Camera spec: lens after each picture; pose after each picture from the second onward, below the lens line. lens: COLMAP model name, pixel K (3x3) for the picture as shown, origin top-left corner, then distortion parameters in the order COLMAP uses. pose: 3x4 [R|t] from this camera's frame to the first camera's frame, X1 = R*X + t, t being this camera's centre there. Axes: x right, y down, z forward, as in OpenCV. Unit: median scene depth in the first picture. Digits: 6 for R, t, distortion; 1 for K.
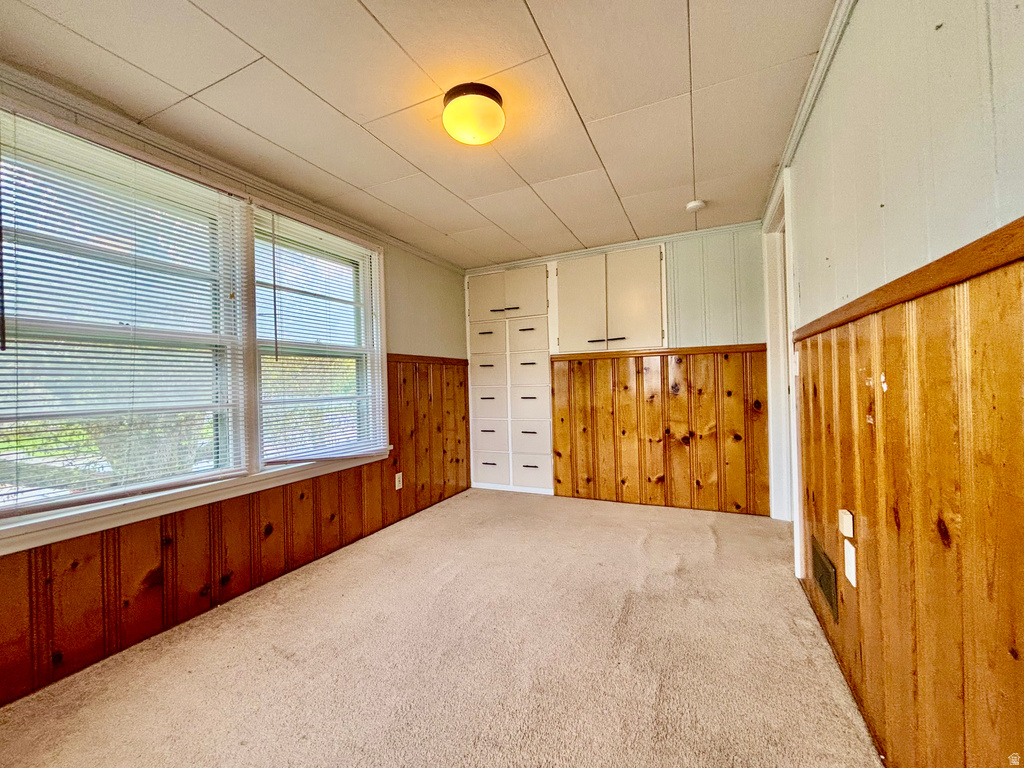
lens RADIAL K [[412.8, 0, 511.4], [0, 412.8, 381.4], [0, 0, 1]] dist [0.006540, -0.000098]
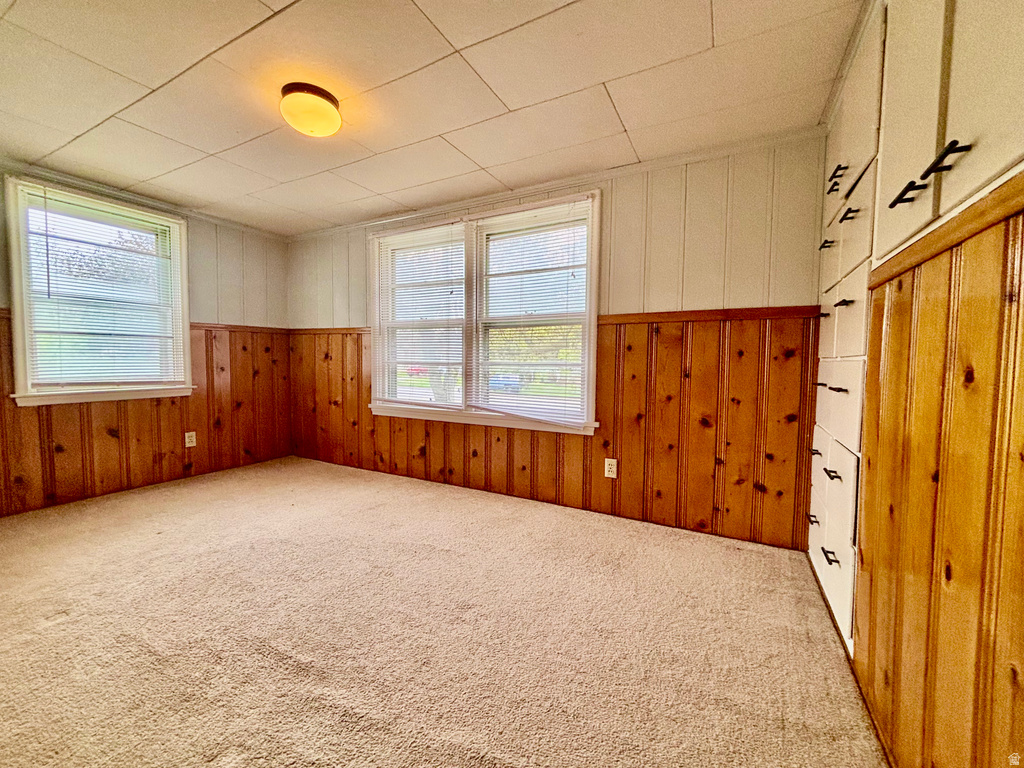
lens RADIAL K [[412.8, 0, 511.4], [0, 412.8, 381.4], [0, 0, 1]] dist [0.006540, -0.000098]
pose [[-0.061094, 0.085539, -0.994460, 0.566539], [0.000617, 0.996324, 0.085661, -0.005529], [0.998132, 0.004620, -0.060922, 0.870253]]
